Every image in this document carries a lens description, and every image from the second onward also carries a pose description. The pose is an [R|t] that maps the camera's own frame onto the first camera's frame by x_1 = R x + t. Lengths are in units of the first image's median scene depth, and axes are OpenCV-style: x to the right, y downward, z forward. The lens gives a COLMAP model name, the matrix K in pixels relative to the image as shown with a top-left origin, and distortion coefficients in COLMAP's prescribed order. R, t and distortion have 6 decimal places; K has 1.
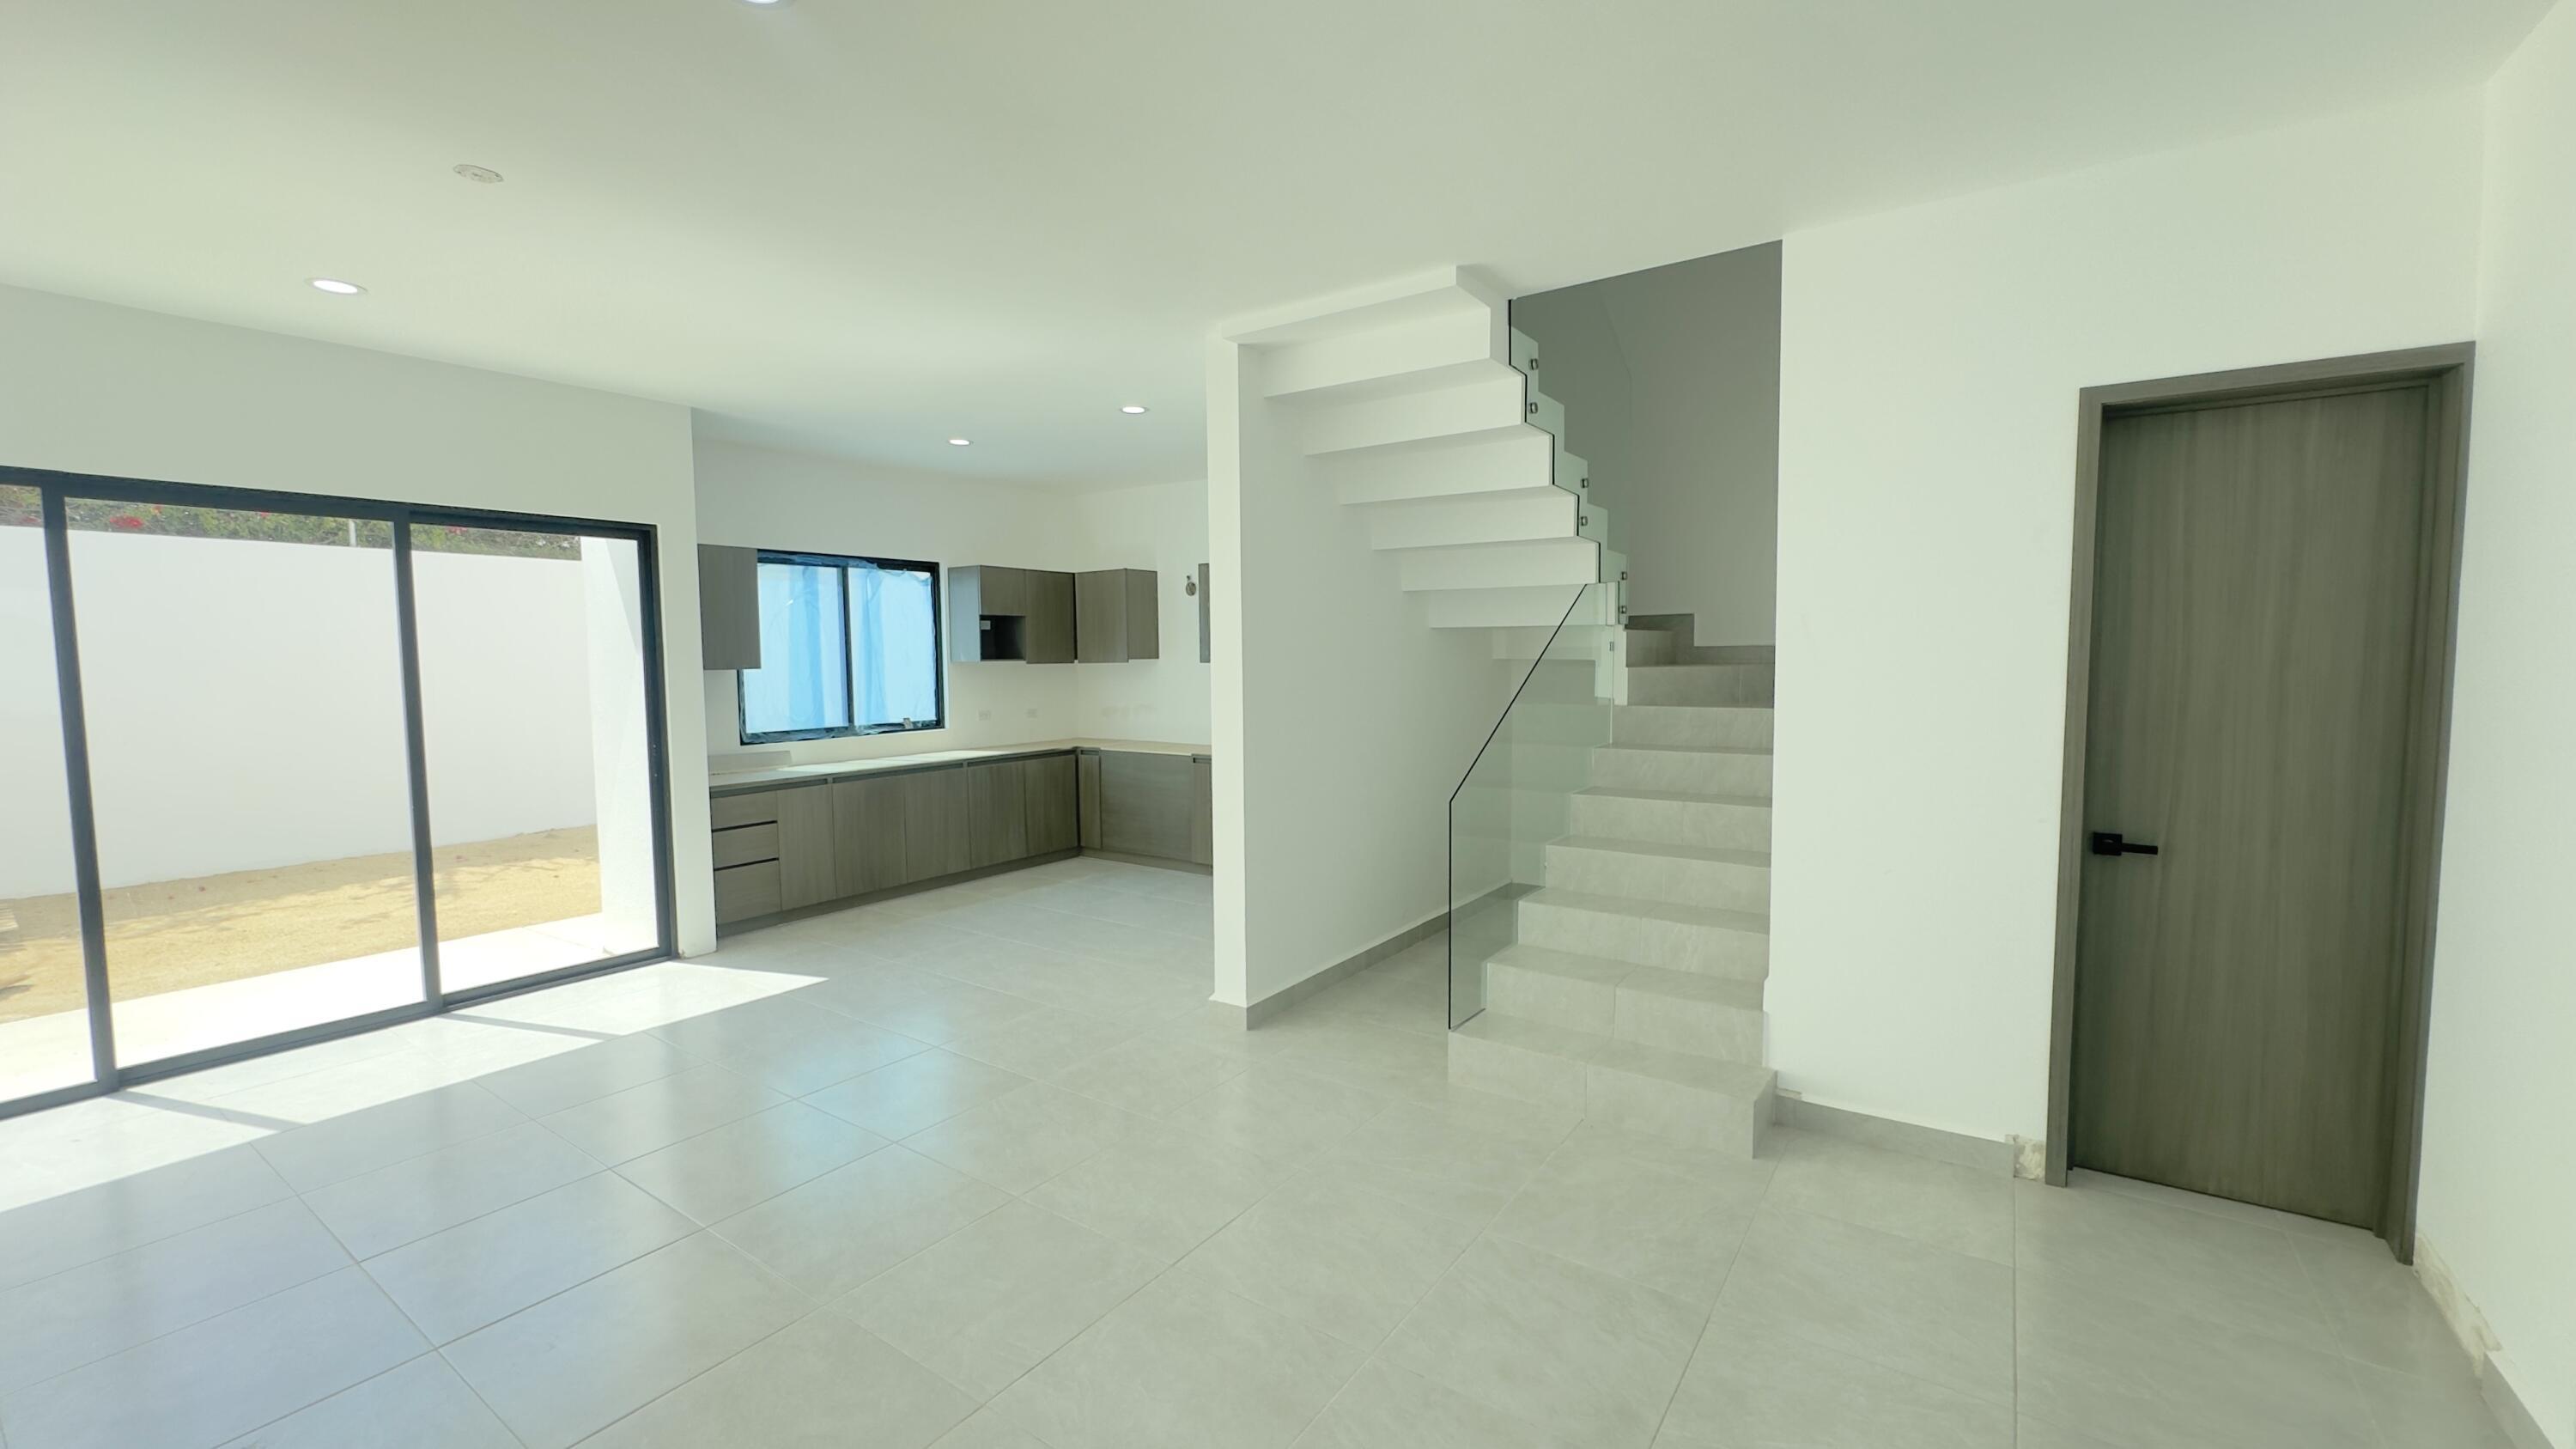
lens RADIAL K [[1032.6, 0, 1289.5], [0, 1032.6, 722.0], [0, 0, 1]] dist [-0.003923, 0.000952]
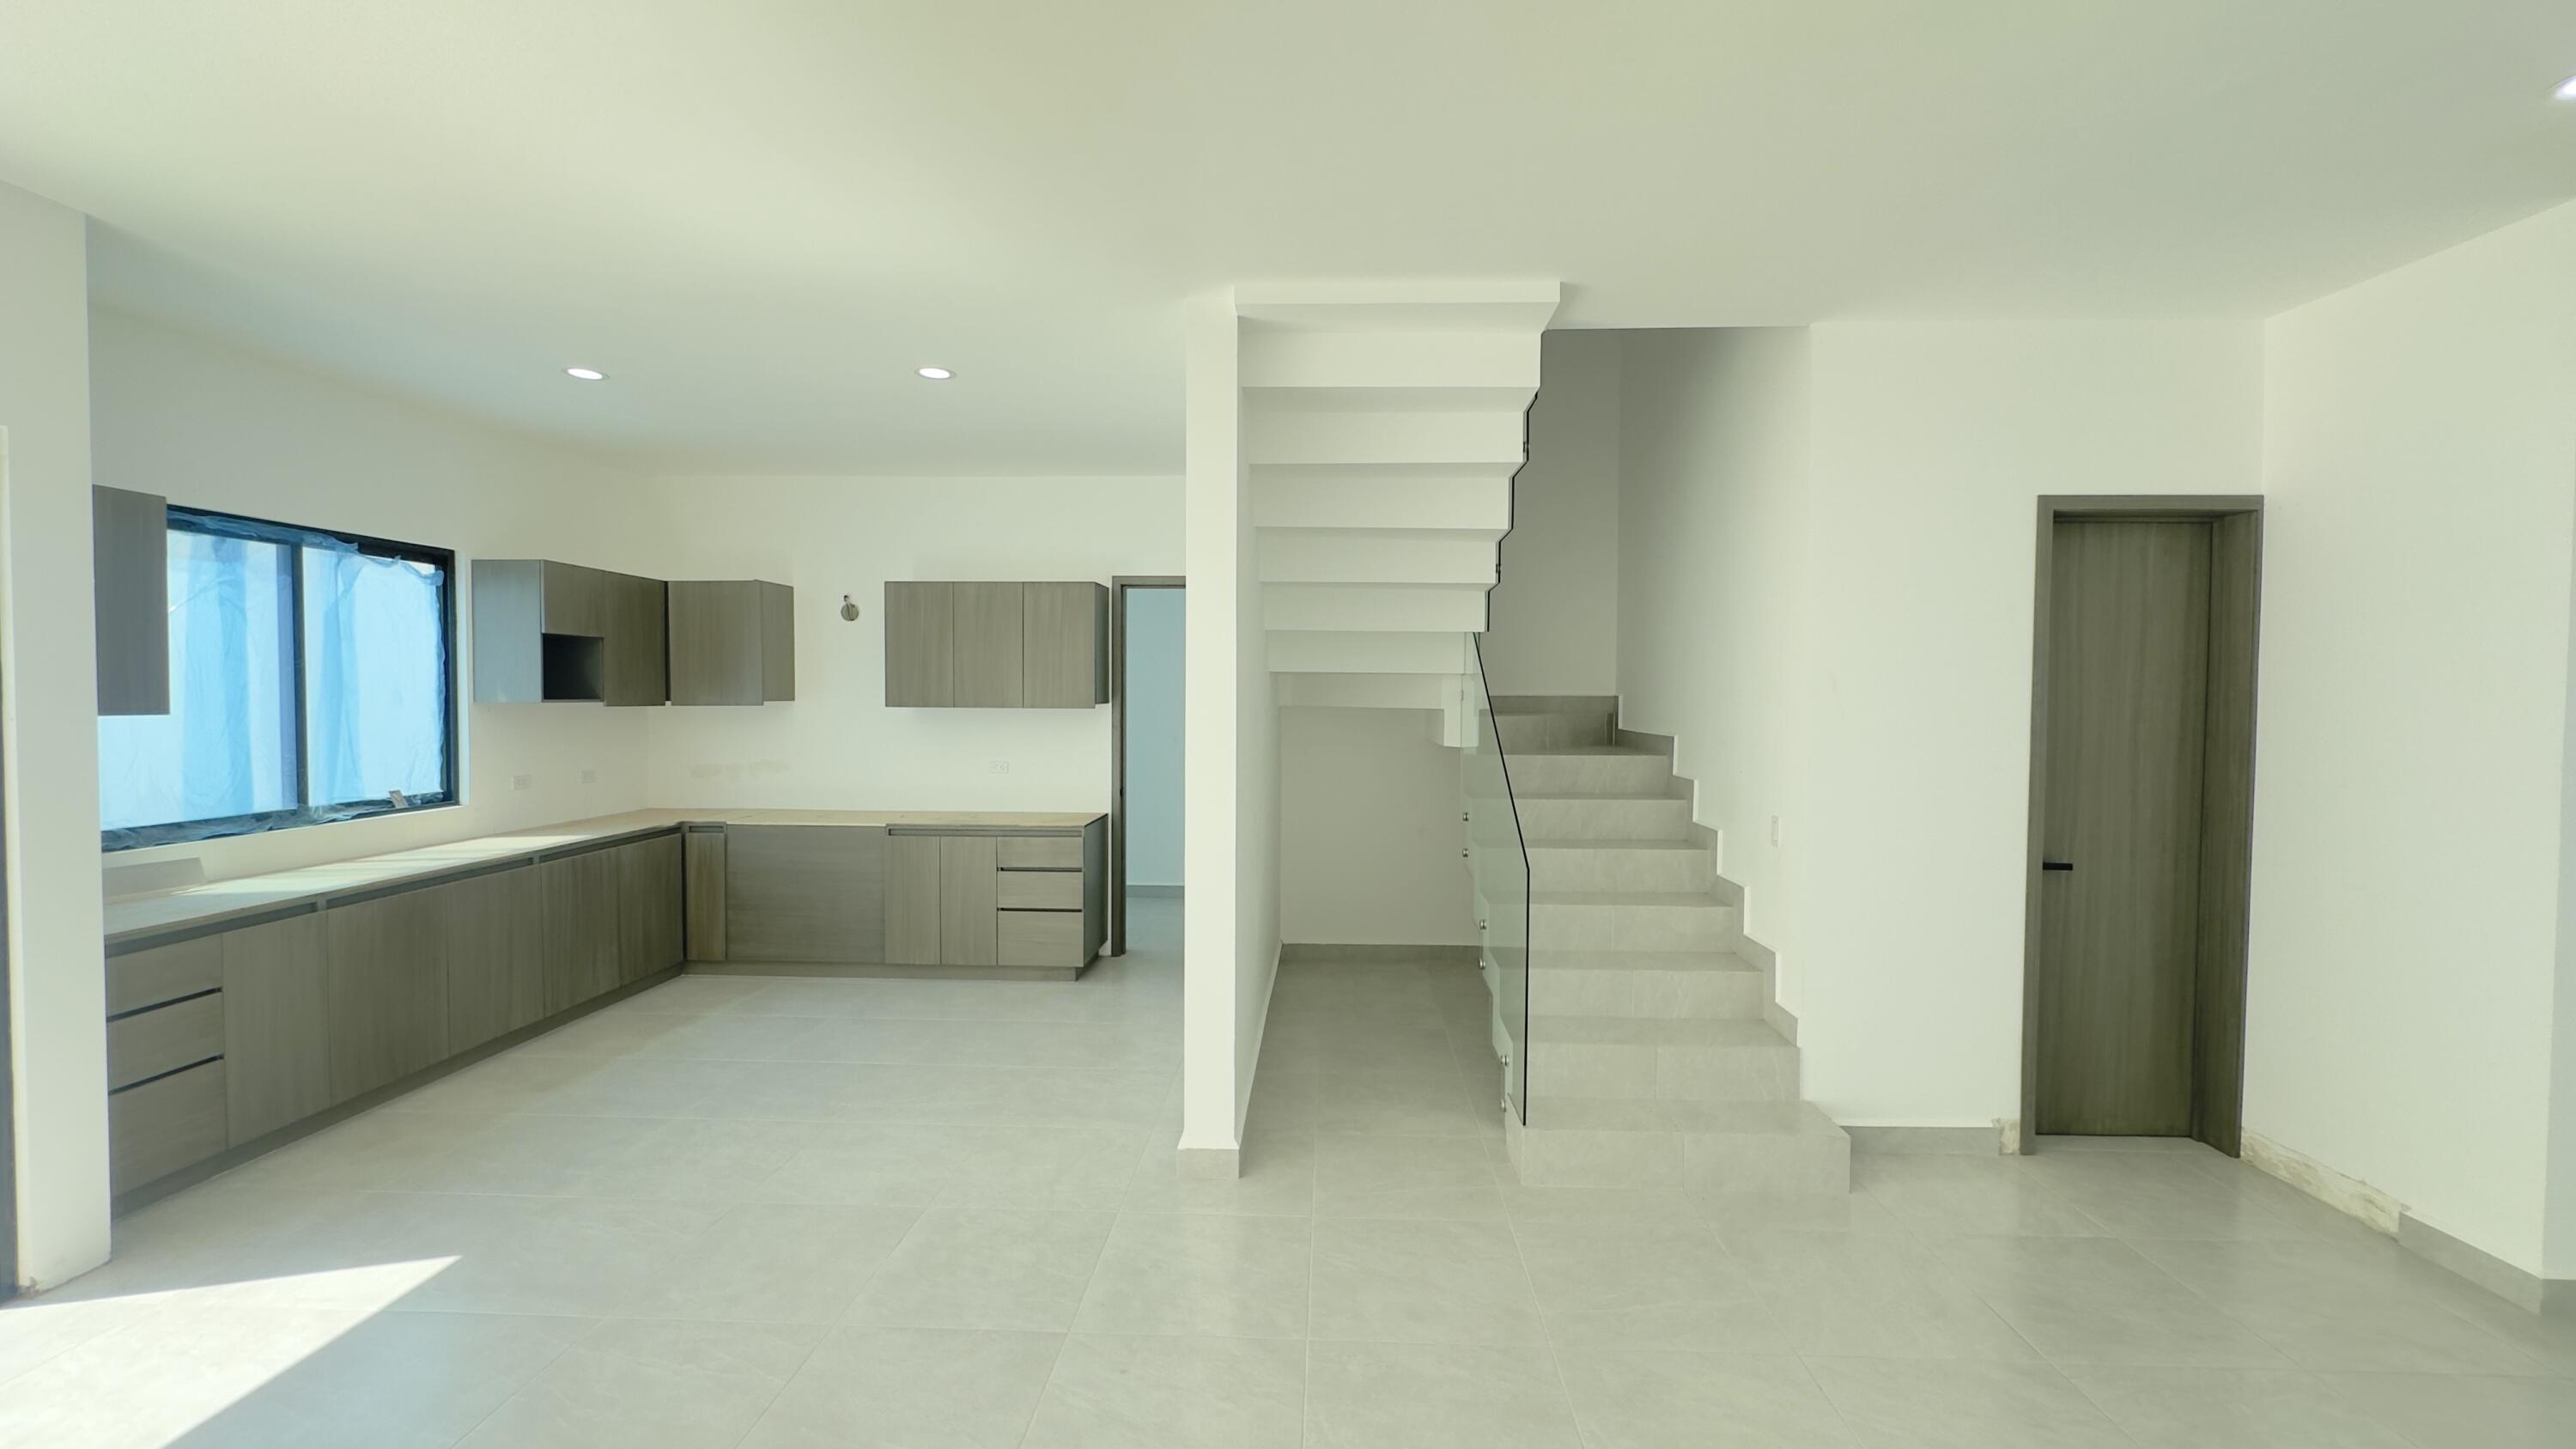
lens RADIAL K [[1032.6, 0, 1291.5], [0, 1032.6, 722.6], [0, 0, 1]] dist [-0.003923, 0.000952]
pose [[0.843004, -0.000664, 0.537907, -0.354092], [0.022685, 0.999153, -0.034319, -0.016640], [-0.537429, 0.041134, 0.842305, 0.248053]]
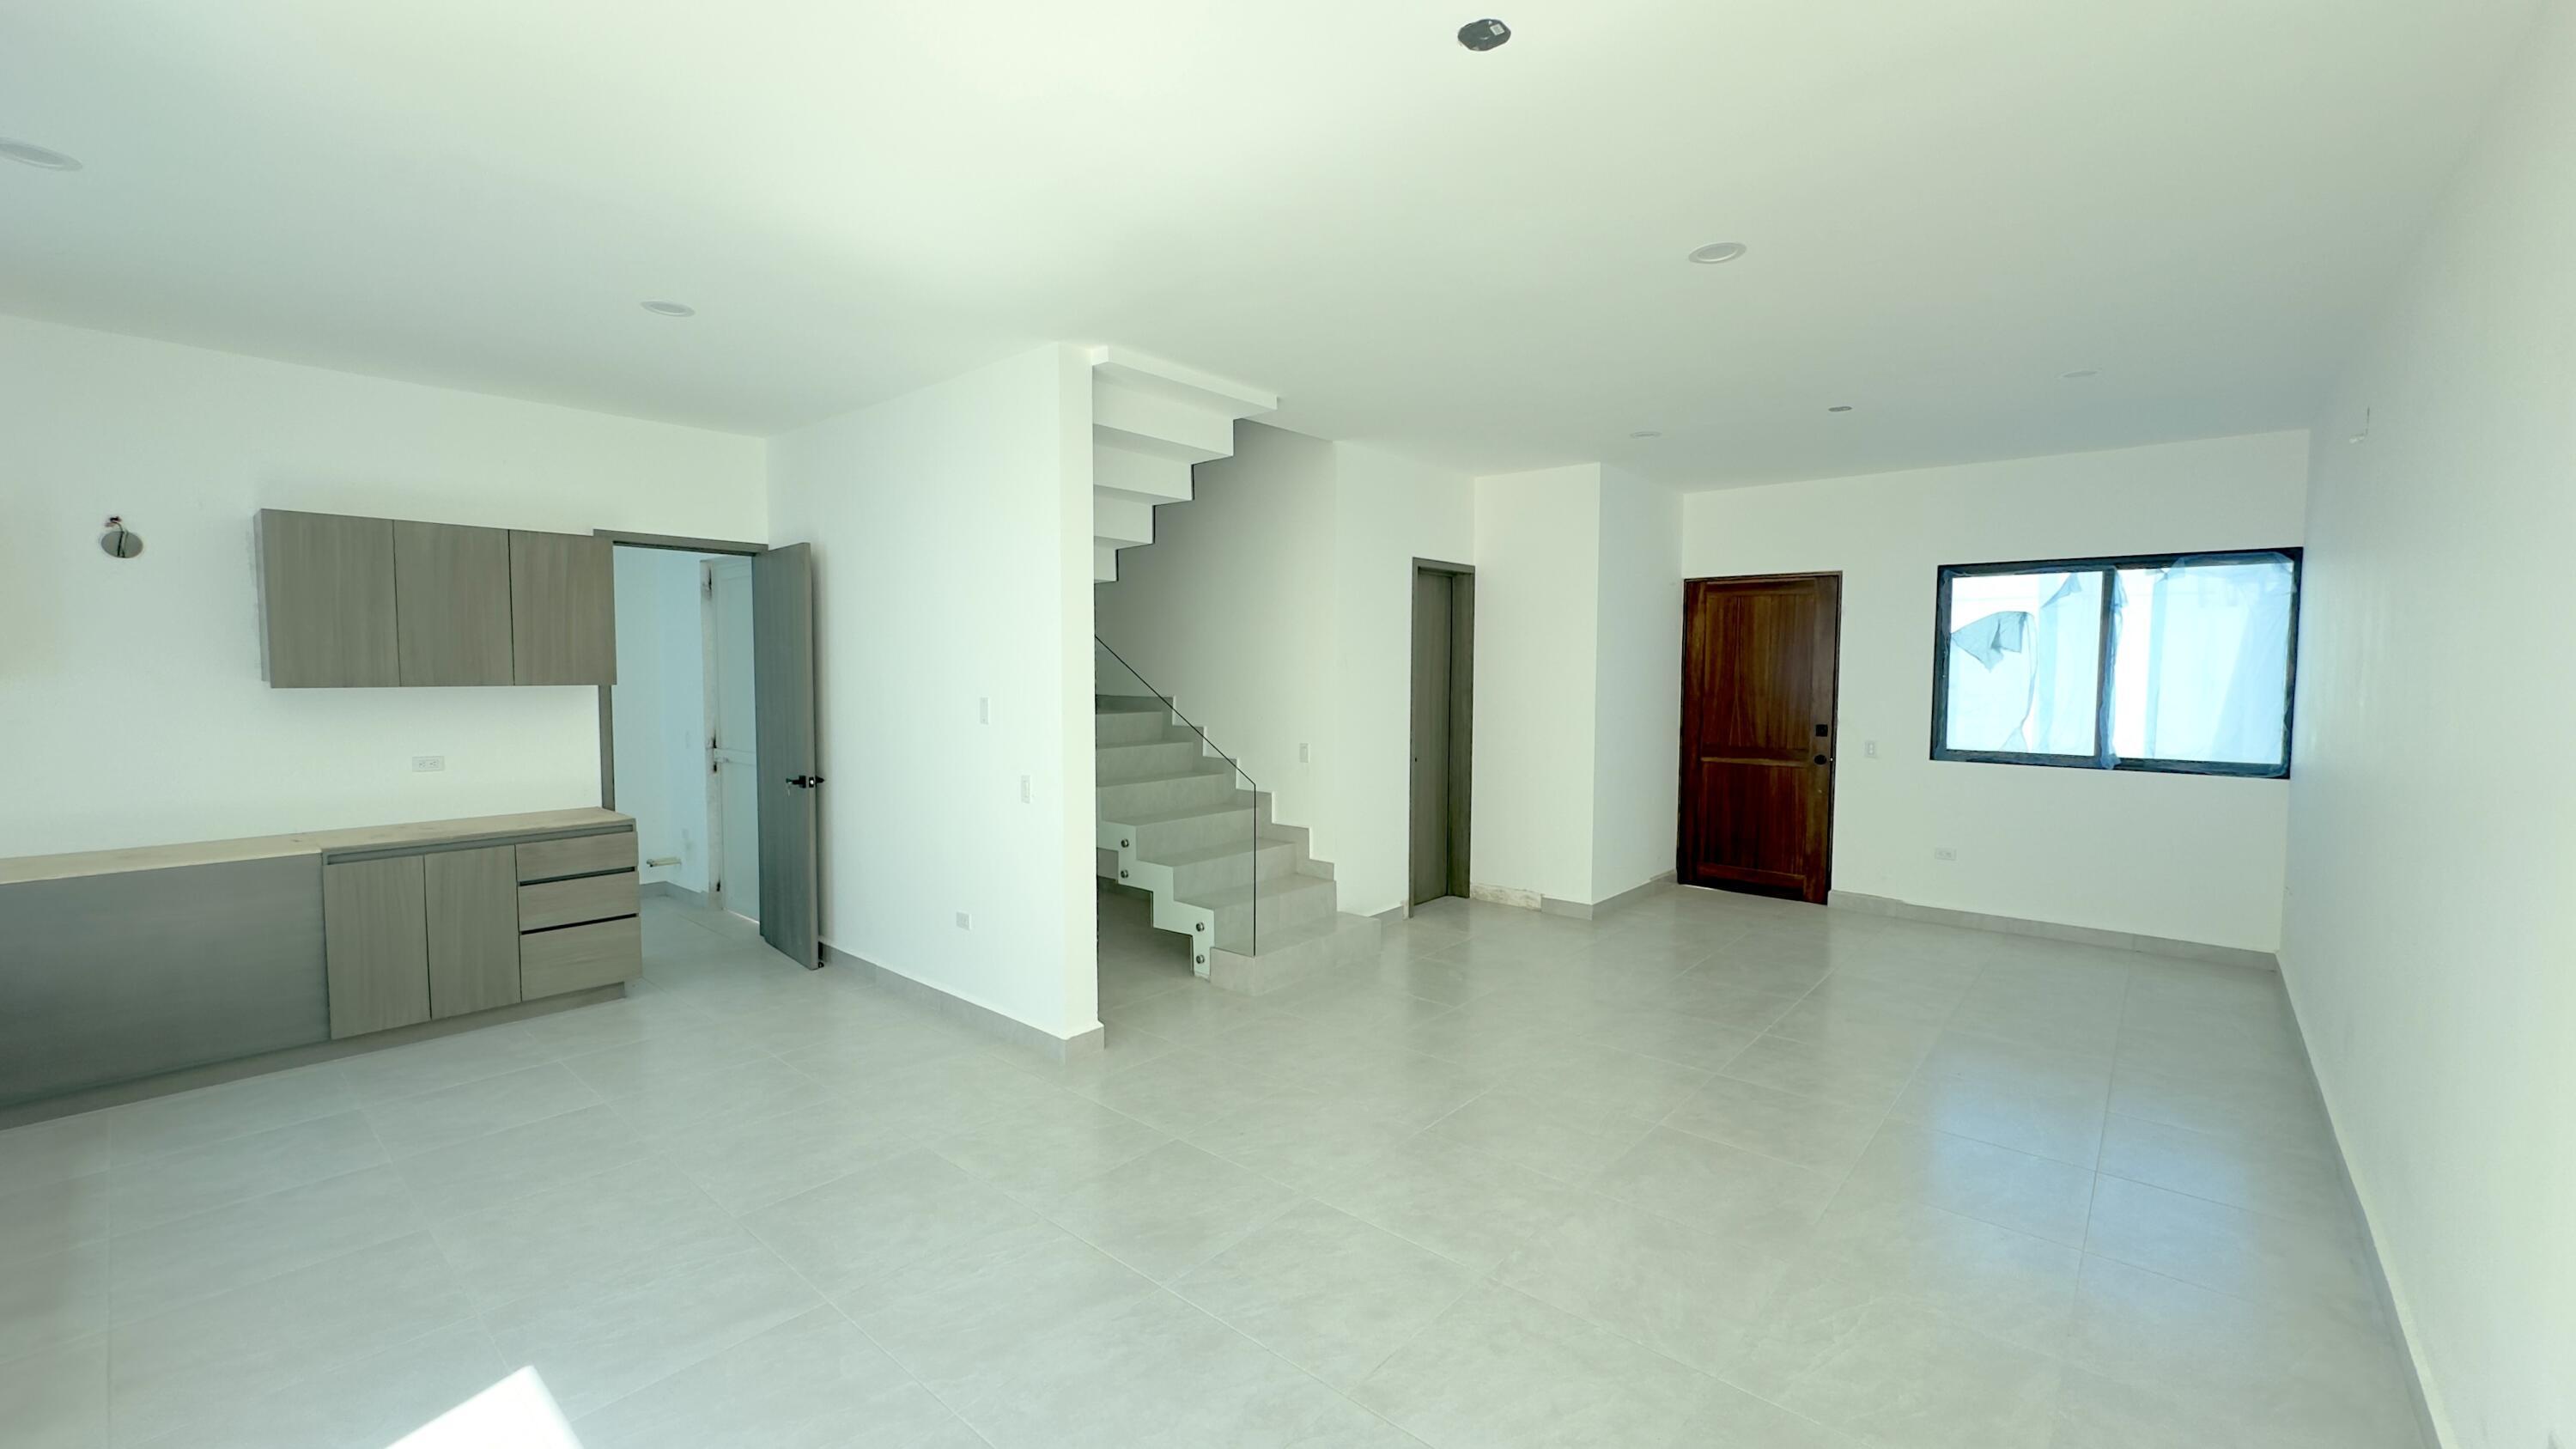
lens RADIAL K [[1032.6, 0, 1301.2], [0, 1032.6, 719.6], [0, 0, 1]] dist [-0.003923, 0.000952]
pose [[0.099233, -0.043571, 0.994110, -0.827295], [0.063614, 0.997275, 0.037360, -0.037517], [-0.993029, 0.059532, 0.101734, 0.565109]]
